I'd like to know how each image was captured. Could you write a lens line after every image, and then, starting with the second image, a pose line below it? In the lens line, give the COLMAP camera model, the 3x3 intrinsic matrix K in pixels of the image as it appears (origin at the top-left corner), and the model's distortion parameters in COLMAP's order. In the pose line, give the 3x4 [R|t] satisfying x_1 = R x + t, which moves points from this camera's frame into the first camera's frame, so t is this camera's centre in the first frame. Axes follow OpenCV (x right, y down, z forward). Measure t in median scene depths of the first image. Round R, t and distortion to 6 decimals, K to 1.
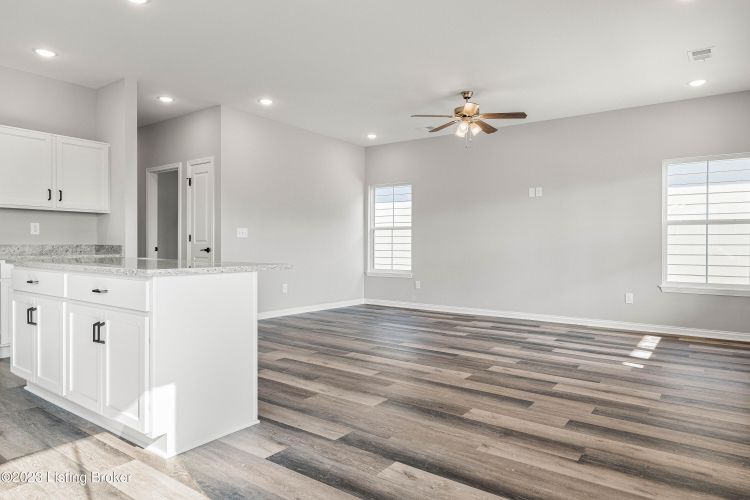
lens RADIAL K [[460.3, 0, 369.2], [0, 460.3, 242.2], [0, 0, 1]] dist [-0.000105, 0.001982]
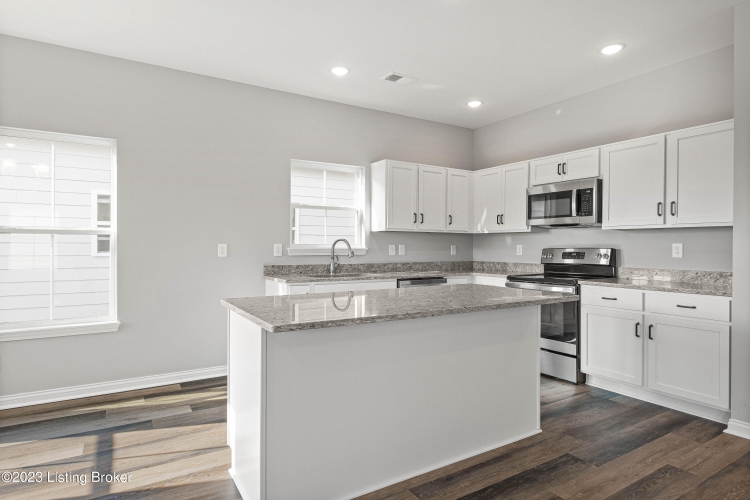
lens RADIAL K [[422.4, 0, 375.0], [0, 422.4, 250.0], [0, 0, 1]] dist [0.000225, 0.000644]
pose [[-0.374880, 0.002304, -0.927071, 0.155296], [-0.001262, 0.999995, 0.002996, -0.028092], [0.927073, 0.002294, -0.374875, 0.690541]]
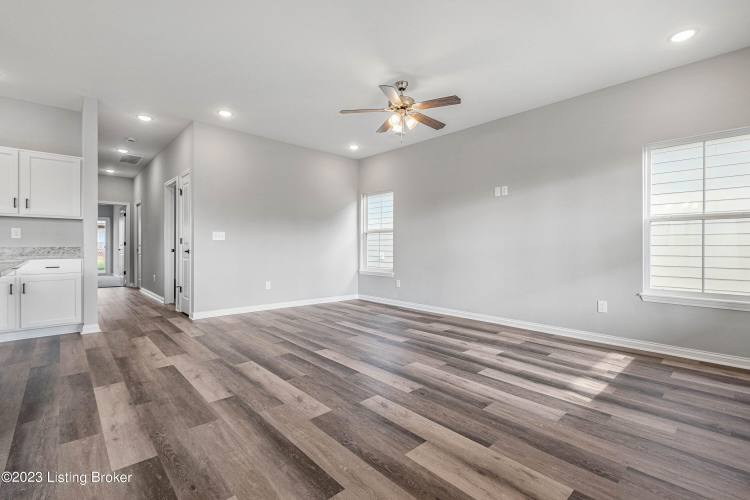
lens RADIAL K [[334.6, 0, 371.3], [0, 334.6, 246.6], [0, 0, 1]] dist [-0.000260, -0.000555]
pose [[0.981130, -0.002839, -0.193330, 0.273103], [0.003669, 0.999986, 0.003934, 0.003906], [0.193316, -0.004569, 0.981126, 0.309187]]
